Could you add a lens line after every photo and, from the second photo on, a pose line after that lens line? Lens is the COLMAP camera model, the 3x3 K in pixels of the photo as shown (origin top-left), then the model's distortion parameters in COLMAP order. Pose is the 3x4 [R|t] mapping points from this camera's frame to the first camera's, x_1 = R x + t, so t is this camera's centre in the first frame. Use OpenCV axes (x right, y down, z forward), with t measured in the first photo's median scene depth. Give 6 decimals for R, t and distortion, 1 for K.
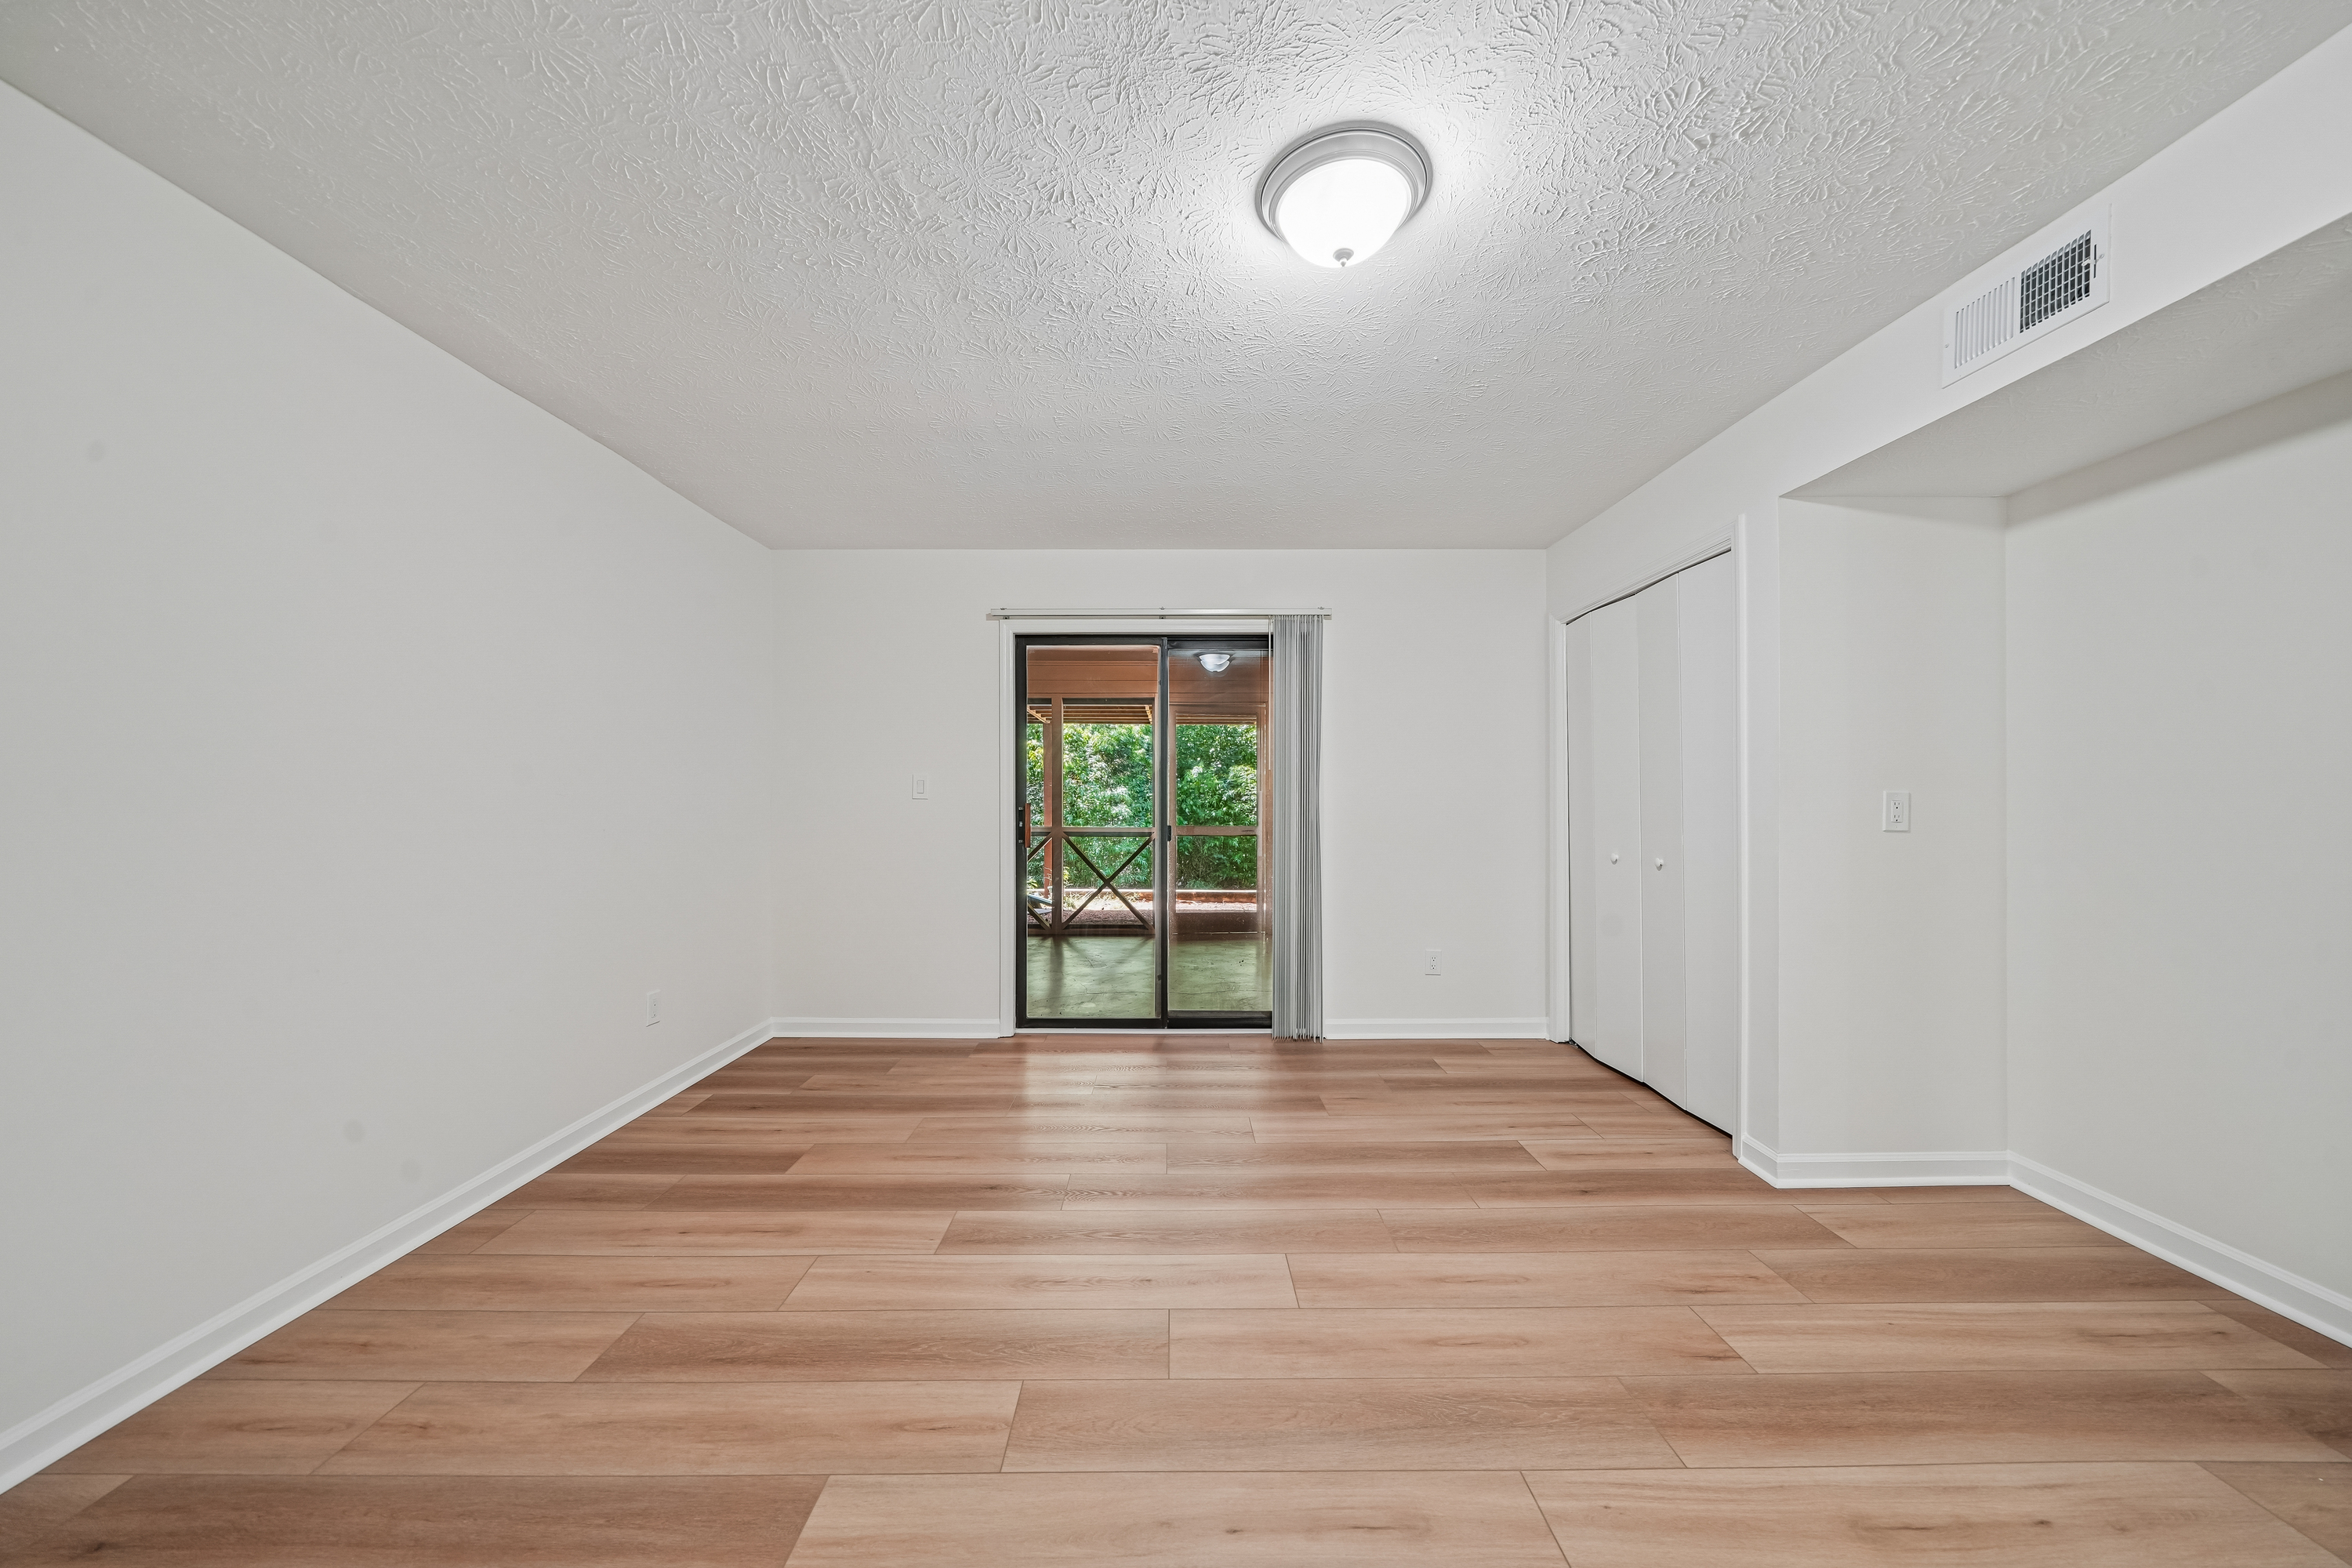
lens RADIAL K [[817.9, 0, 1175.2], [0, 817.9, 790.2], [0, 0, 1]] dist [-0.001573, 0.000402]
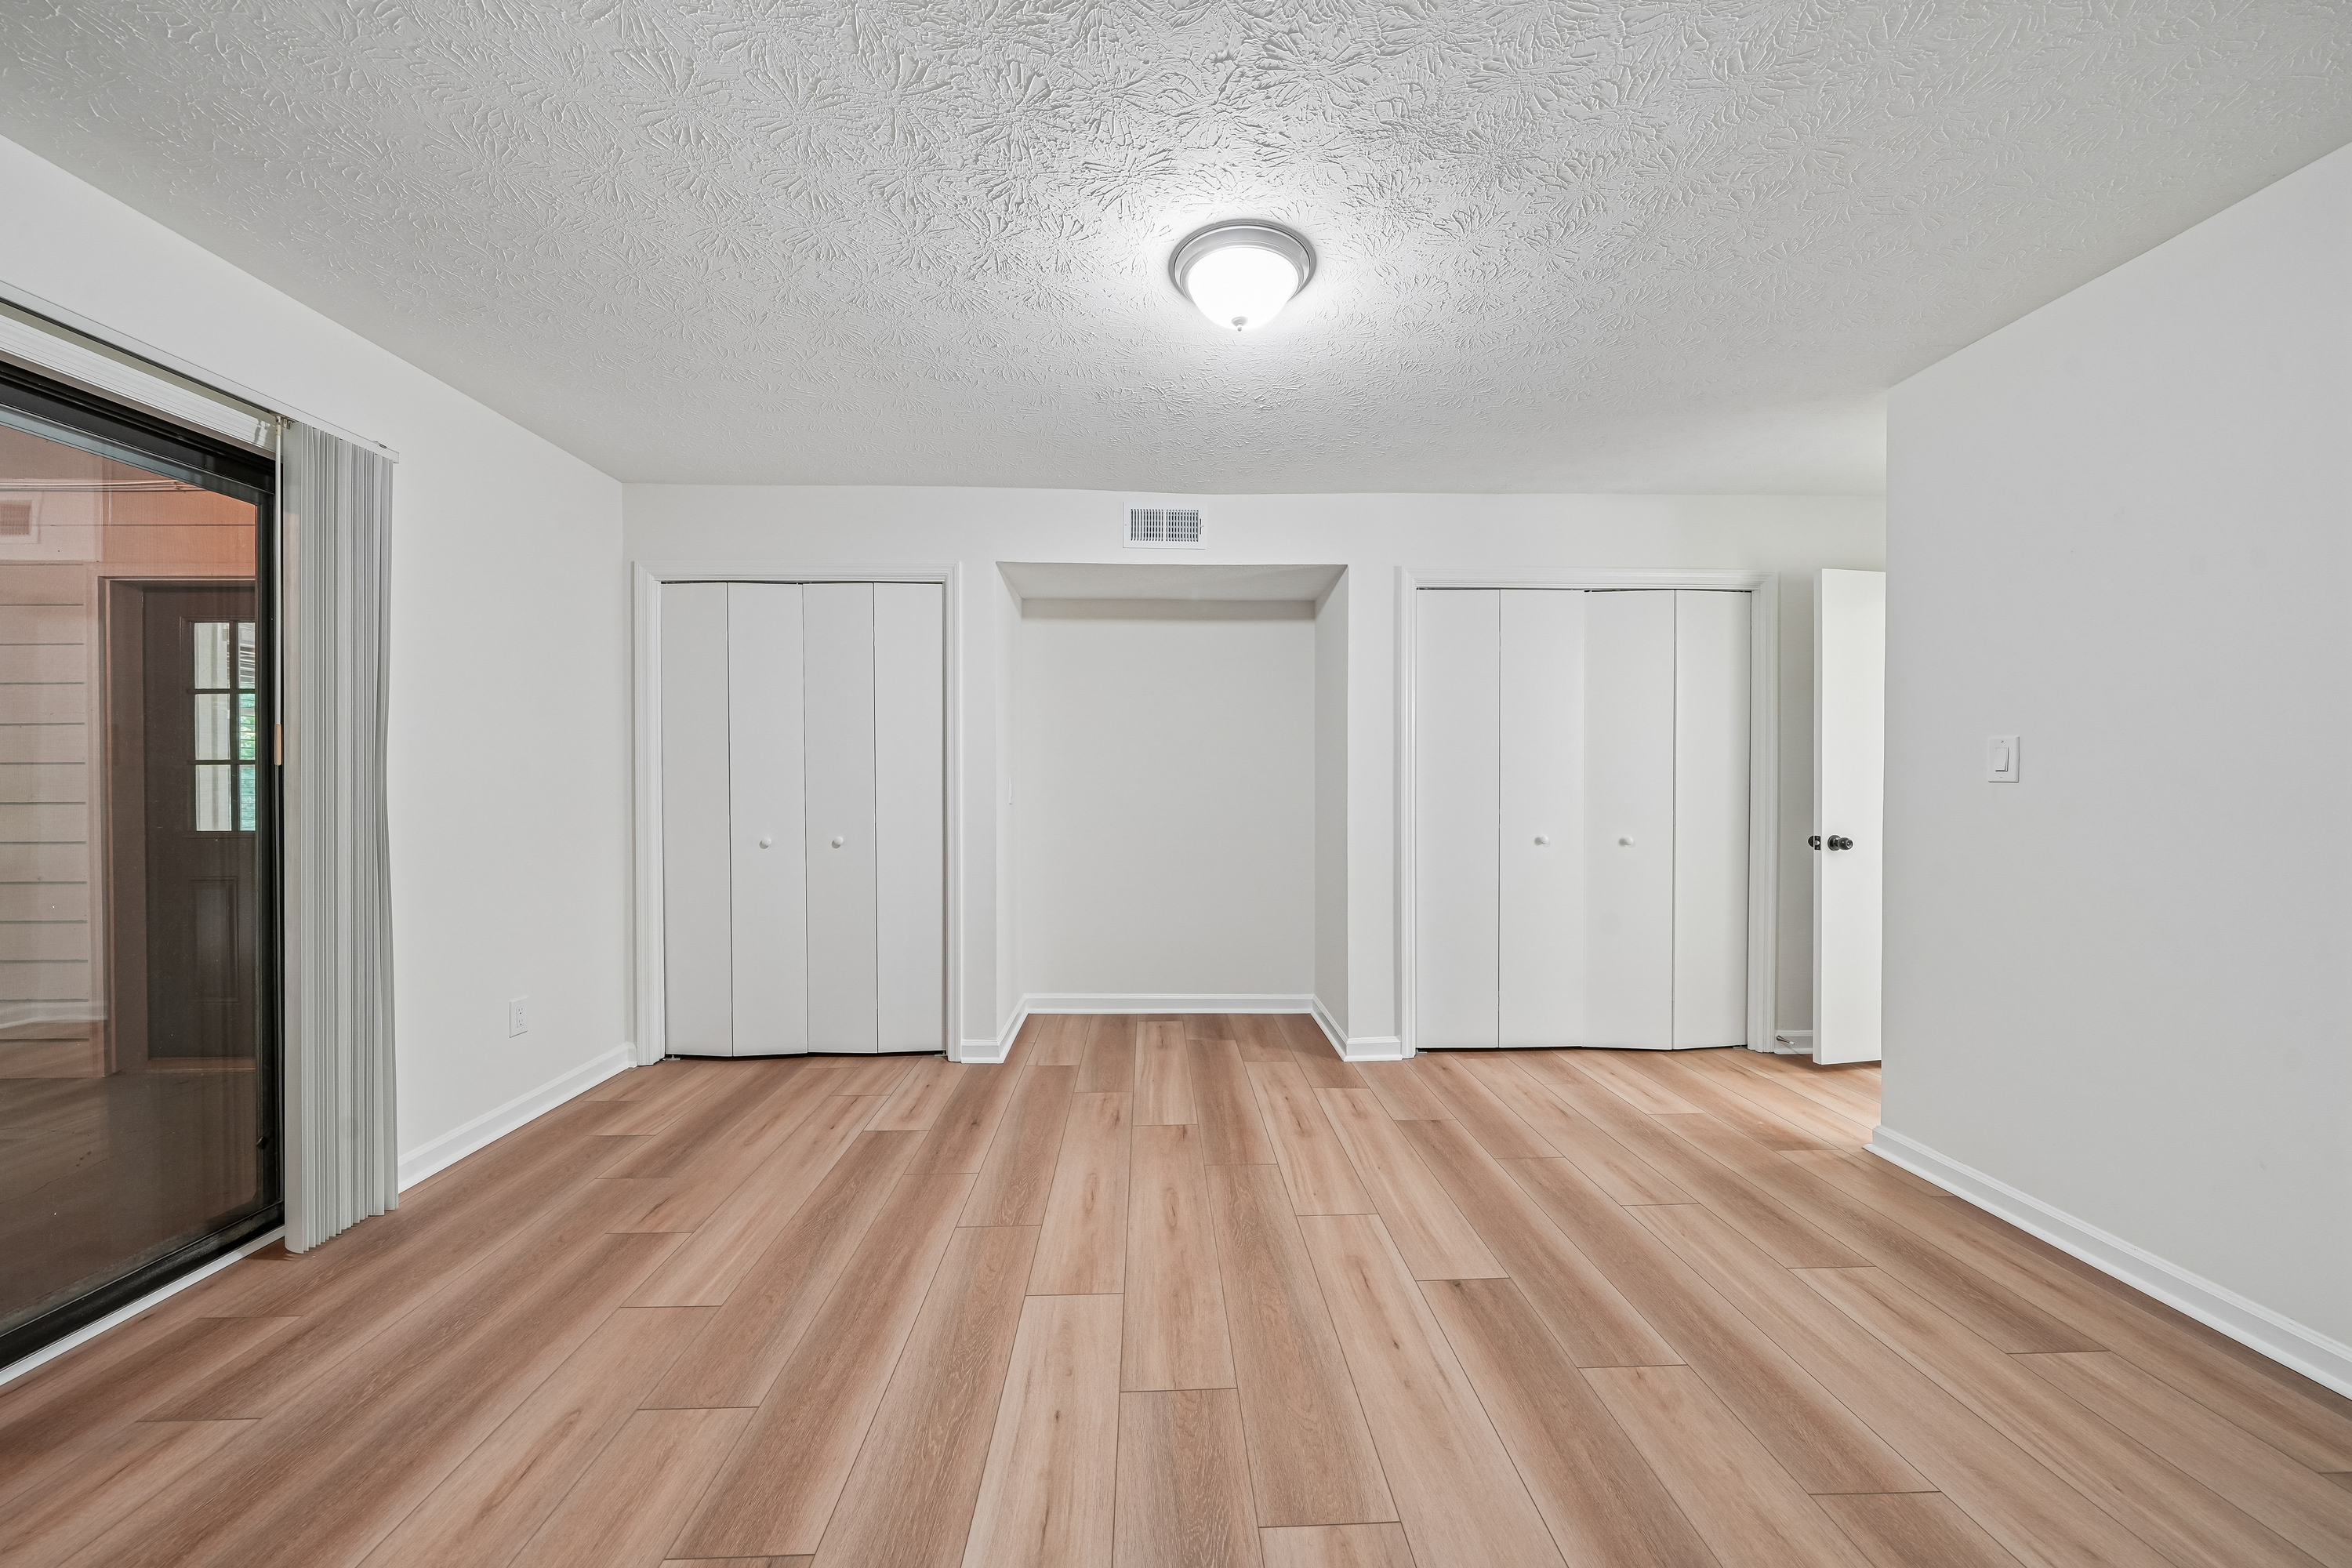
lens RADIAL K [[817.9, 0, 1172.1], [0, 817.9, 783.8], [0, 0, 1]] dist [-0.001573, 0.000402]
pose [[-0.035381, -0.000922, 0.999373, -0.599064], [-0.008120, 0.999967, 0.000635, 0.009167], [-0.999341, -0.008093, -0.035387, 0.696834]]
